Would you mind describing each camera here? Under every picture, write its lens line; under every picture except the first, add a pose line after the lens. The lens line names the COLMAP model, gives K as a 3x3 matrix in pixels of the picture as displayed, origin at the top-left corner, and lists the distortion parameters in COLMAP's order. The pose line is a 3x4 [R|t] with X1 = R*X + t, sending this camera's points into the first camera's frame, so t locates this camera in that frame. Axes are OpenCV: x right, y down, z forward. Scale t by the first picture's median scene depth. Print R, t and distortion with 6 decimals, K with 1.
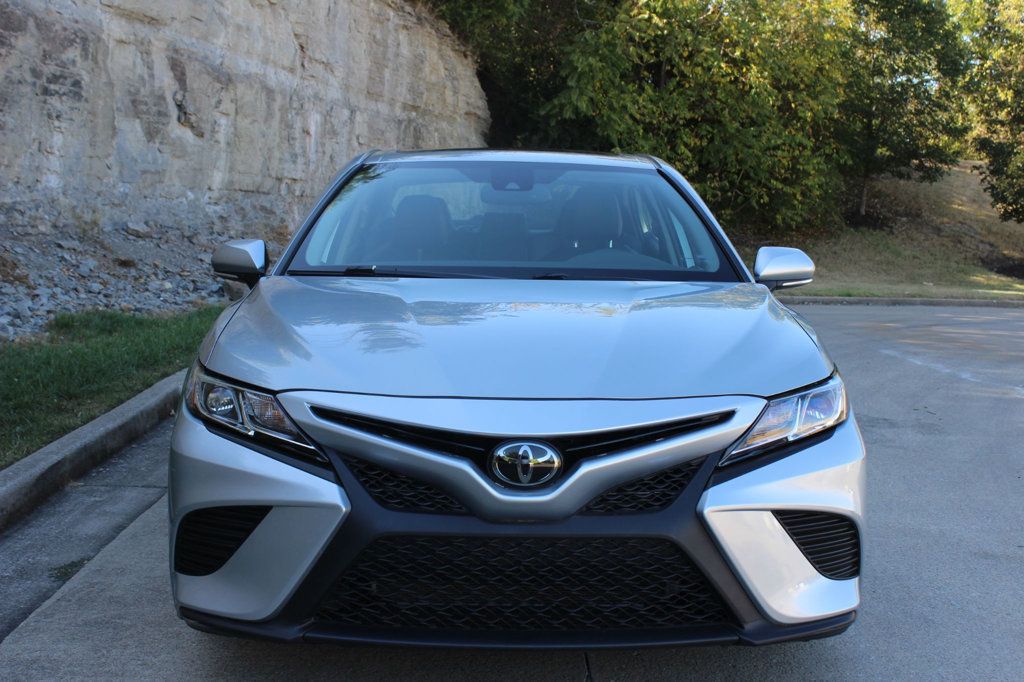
lens RADIAL K [[1287.3, 0, 512.0], [0, 1287.3, 341.0], [0, 0, 1]] dist [-0.061555, 0.014698]
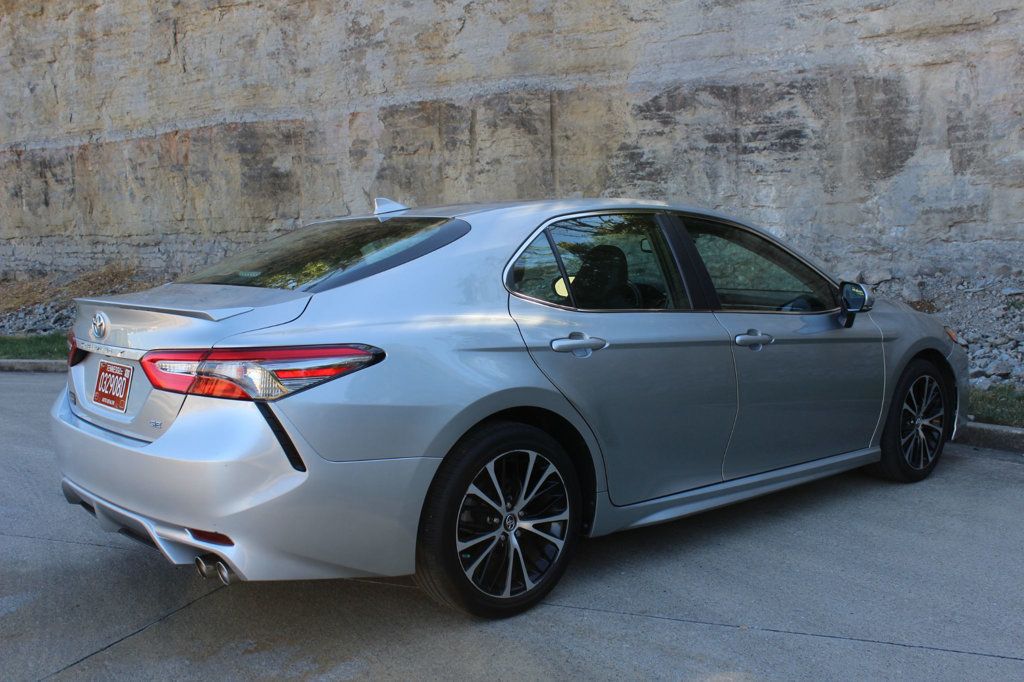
lens RADIAL K [[999.8, 0, 523.8], [0, 999.8, 336.1], [0, 0, 1]] dist [-0.146115, 0.156077]
pose [[-0.372008, 0.053810, -0.926668, 0.227532], [-0.079019, 0.992858, 0.089376, -0.046506], [0.924860, 0.106473, -0.365100, 0.536017]]
